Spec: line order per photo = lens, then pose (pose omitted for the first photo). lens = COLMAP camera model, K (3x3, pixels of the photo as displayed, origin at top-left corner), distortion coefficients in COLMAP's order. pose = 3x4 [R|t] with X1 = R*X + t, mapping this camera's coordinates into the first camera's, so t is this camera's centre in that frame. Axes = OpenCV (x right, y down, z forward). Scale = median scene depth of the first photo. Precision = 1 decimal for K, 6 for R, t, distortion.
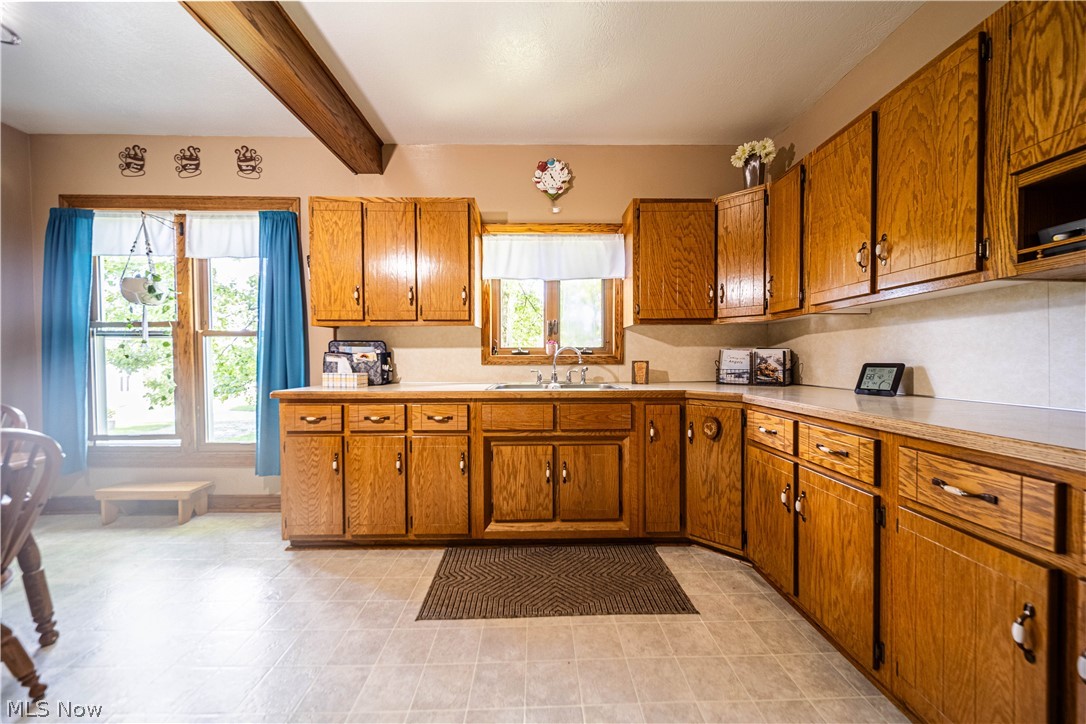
lens RADIAL K [[382.8, 0, 542.7], [0, 382.8, 364.9], [0, 0, 1]] dist [-0.003277, -0.000270]
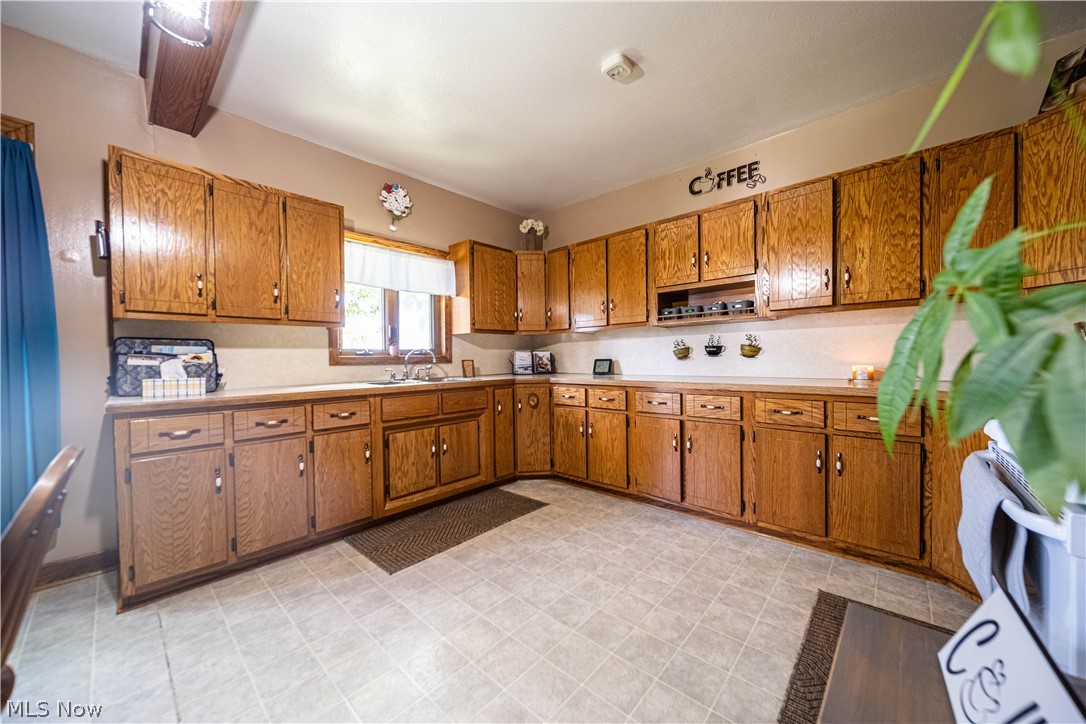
lens RADIAL K [[382.8, 0, 560.3], [0, 382.8, 367.4], [0, 0, 1]] dist [-0.003277, -0.000270]
pose [[0.672885, -0.025333, 0.739313, -0.628794], [0.023285, 0.999644, 0.013061, 0.006490], [-0.739381, 0.008426, 0.673235, -0.160667]]
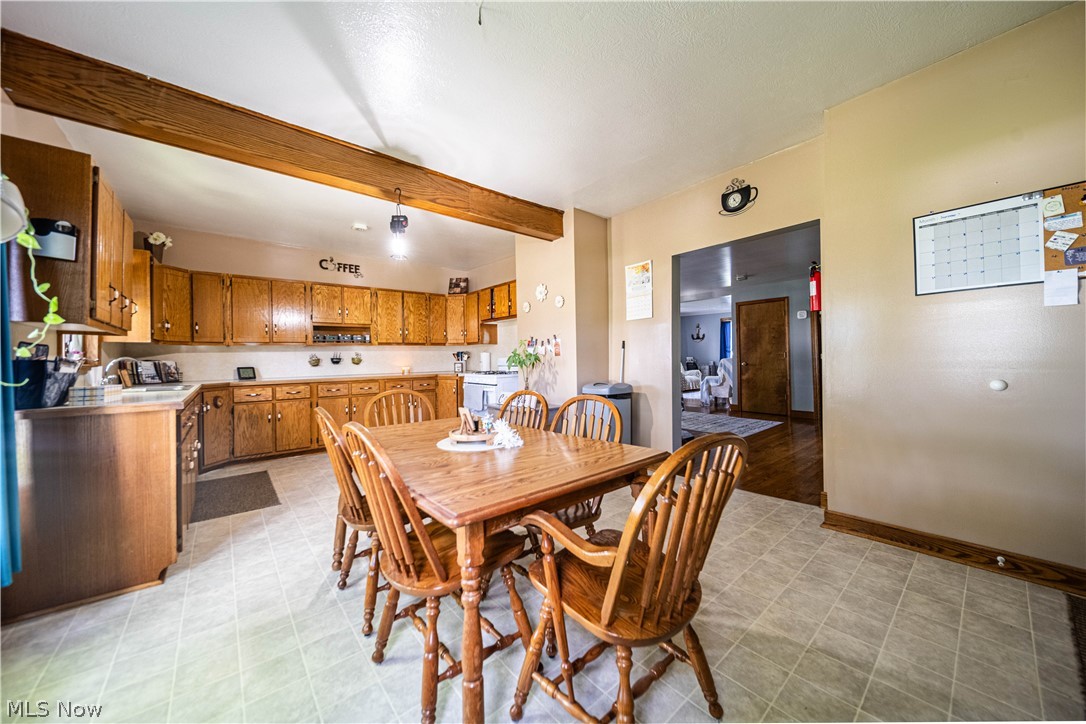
lens RADIAL K [[382.8, 0, 538.6], [0, 382.8, 357.3], [0, 0, 1]] dist [-0.003277, -0.000270]
pose [[-0.621871, 0.017500, 0.782924, -1.937661], [0.030255, 0.999541, 0.001690, -0.012680], [-0.782535, 0.024739, -0.622115, 0.873458]]
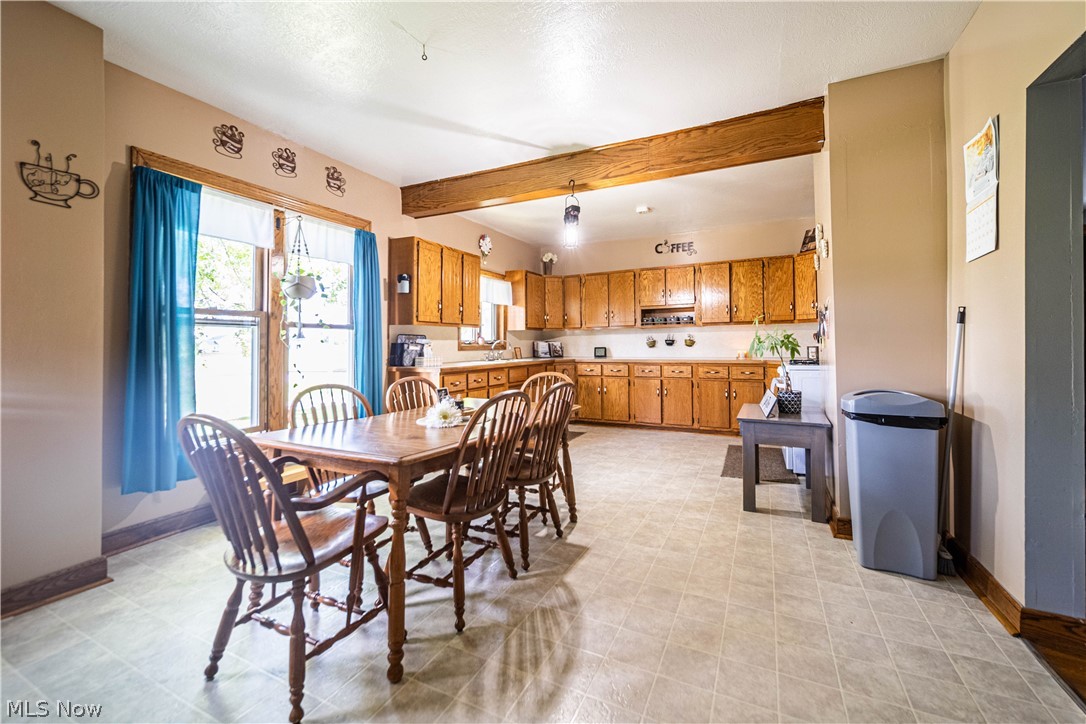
lens RADIAL K [[433.5, 0, 559.2], [0, 433.5, 341.5], [0, 0, 1]] dist [0.003491, 0.000009]
pose [[0.447252, 0.004048, 0.894399, -2.033204], [0.021681, 0.999647, -0.015366, -0.003402], [-0.894145, 0.026264, 0.447006, -0.245165]]
